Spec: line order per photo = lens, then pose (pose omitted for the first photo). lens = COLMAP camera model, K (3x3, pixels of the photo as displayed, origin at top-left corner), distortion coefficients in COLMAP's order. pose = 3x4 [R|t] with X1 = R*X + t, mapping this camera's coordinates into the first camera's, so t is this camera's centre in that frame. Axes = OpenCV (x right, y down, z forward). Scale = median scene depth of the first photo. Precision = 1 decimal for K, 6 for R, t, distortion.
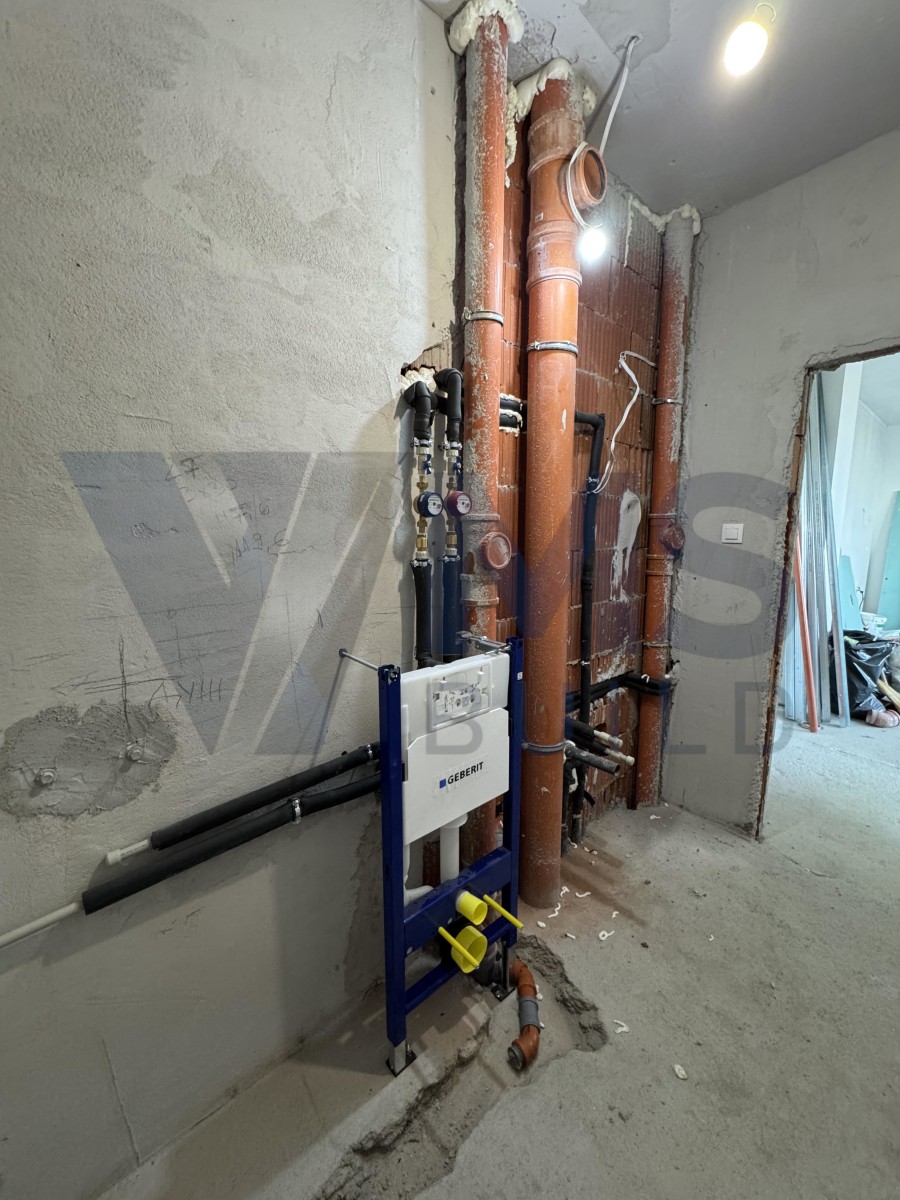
lens RADIAL K [[476.7, 0, 450.0], [0, 476.7, 599.2], [0, 0, 1]] dist [-0.002620, 0.000239]
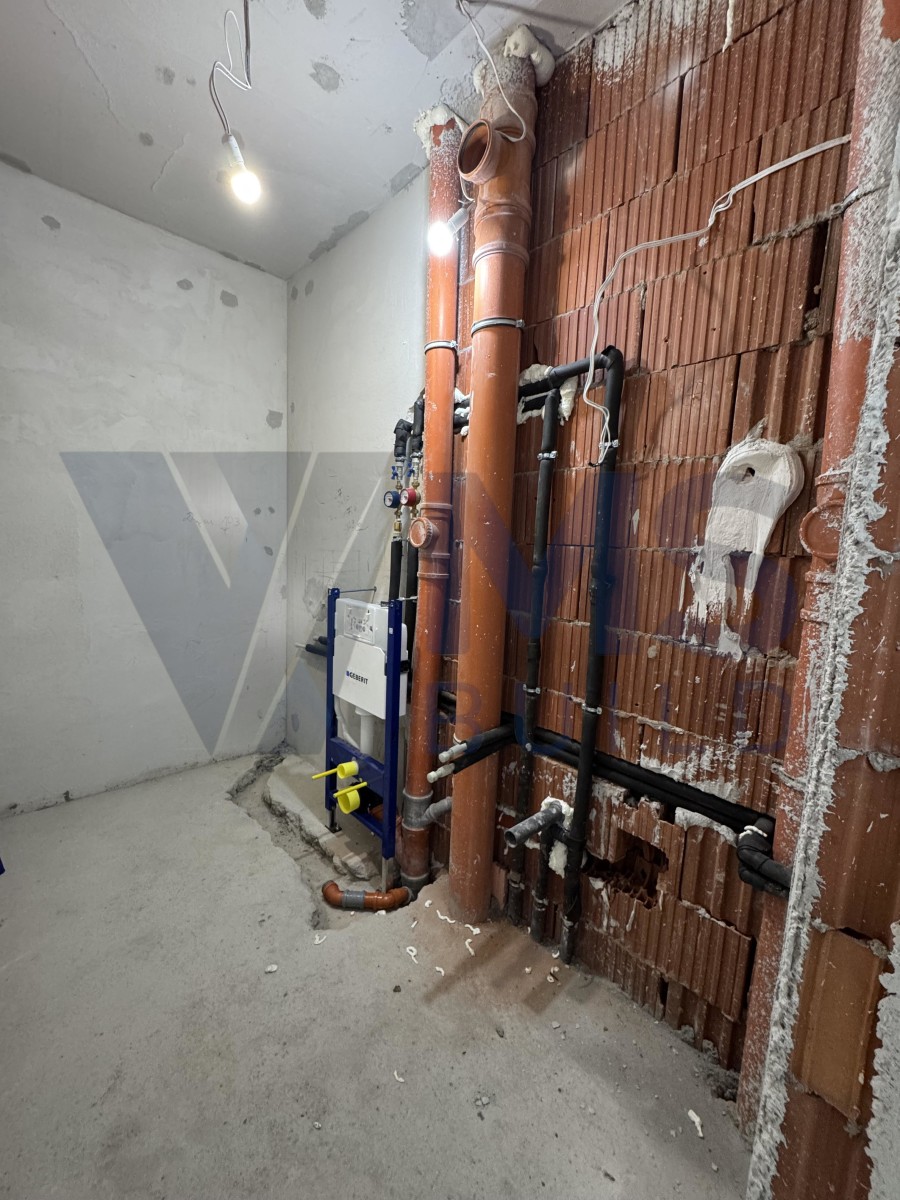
lens RADIAL K [[476.7, 0, 450.3], [0, 476.7, 599.5], [0, 0, 1]] dist [-0.002620, 0.000239]
pose [[0.035808, 0.120392, -0.992080, 1.390473], [-0.191053, 0.975232, 0.111451, -0.087893], [0.980926, 0.185549, 0.057923, 1.074630]]
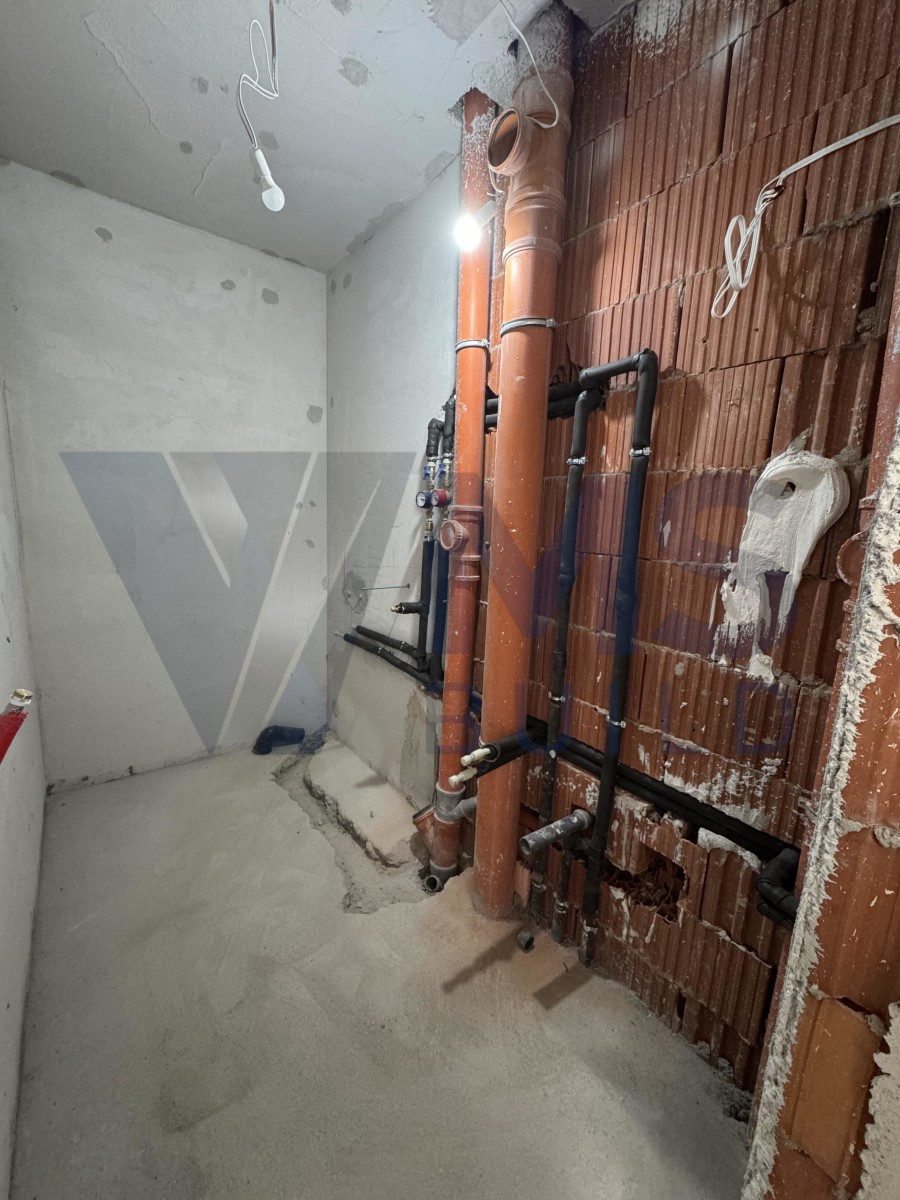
lens RADIAL K [[476.7, 0, 450.6], [0, 476.7, 599.0], [0, 0, 1]] dist [-0.002620, 0.000239]
pose [[-0.064203, 0.165883, -0.984053, 1.385993], [-0.189235, 0.966173, 0.175215, -0.163854], [0.979831, 0.197467, -0.030640, 1.111584]]
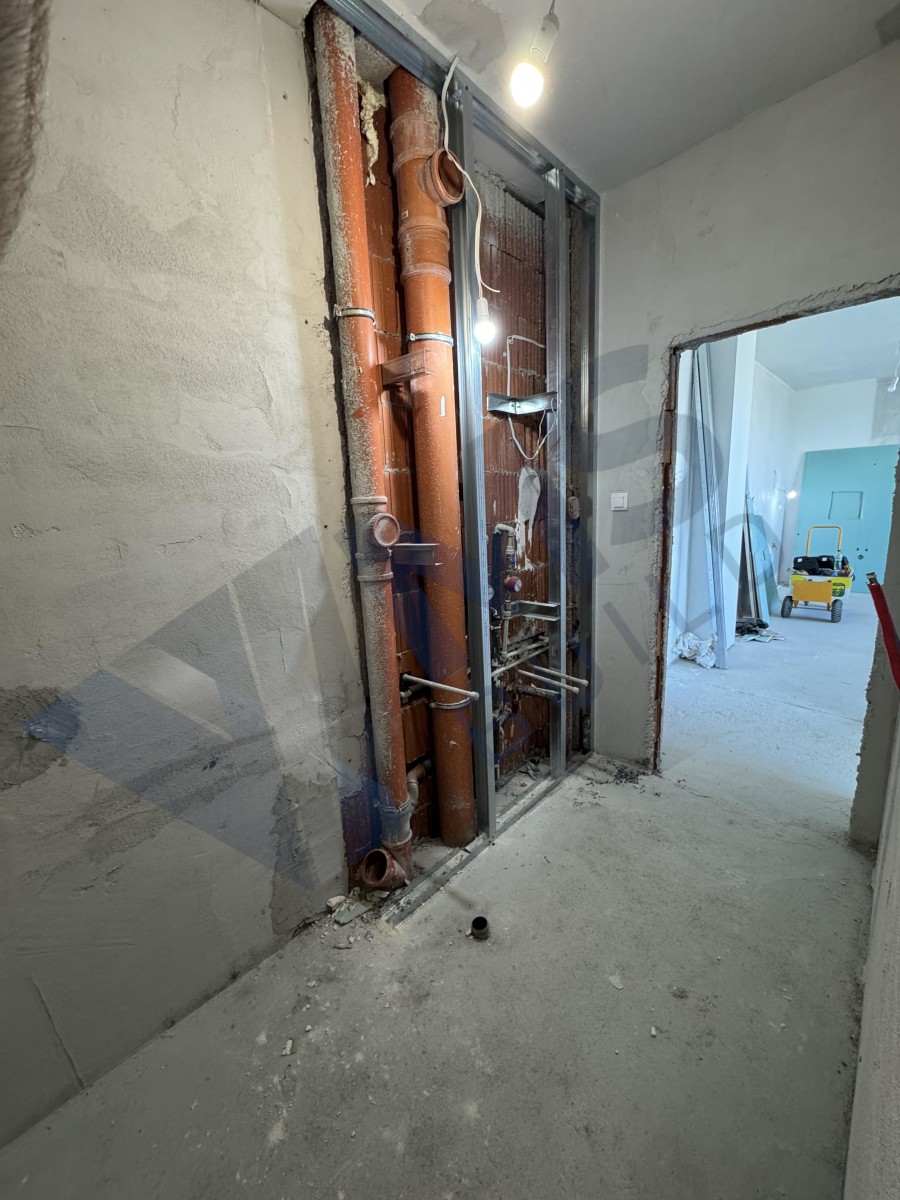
lens RADIAL K [[476.7, 0, 449.9], [0, 476.7, 599.3], [0, 0, 1]] dist [-0.002620, 0.000239]
pose [[0.995075, -0.063989, 0.075704, 0.159591], [0.060300, 0.996924, 0.050056, 0.011353], [-0.078674, -0.045244, 0.995873, -0.115627]]
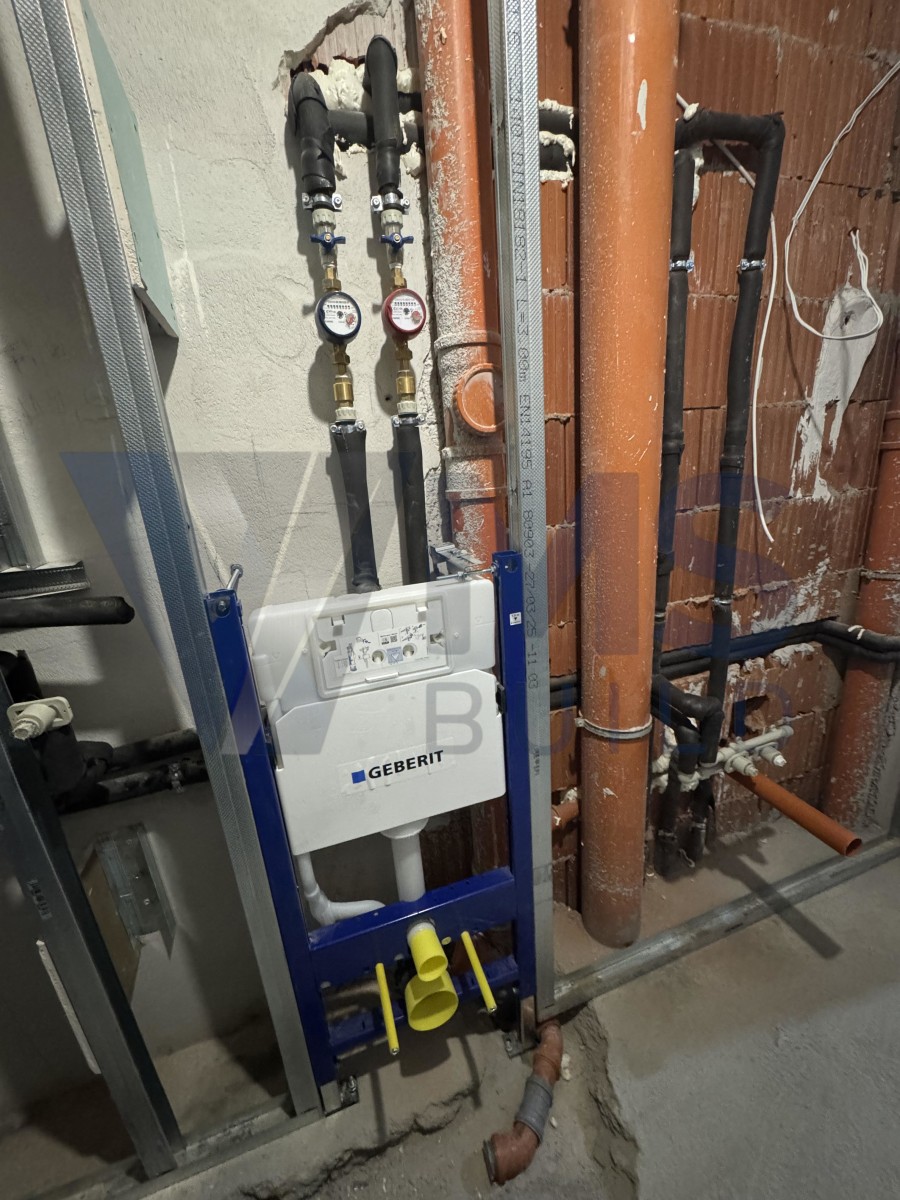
lens RADIAL K [[476.7, 0, 451.3], [0, 476.7, 598.7], [0, 0, 1]] dist [-0.002620, 0.000239]
pose [[0.915012, 0.048727, -0.400472, 0.309187], [0.013965, 0.988258, 0.152153, 0.047995], [0.403184, -0.144815, 0.903588, 0.453044]]
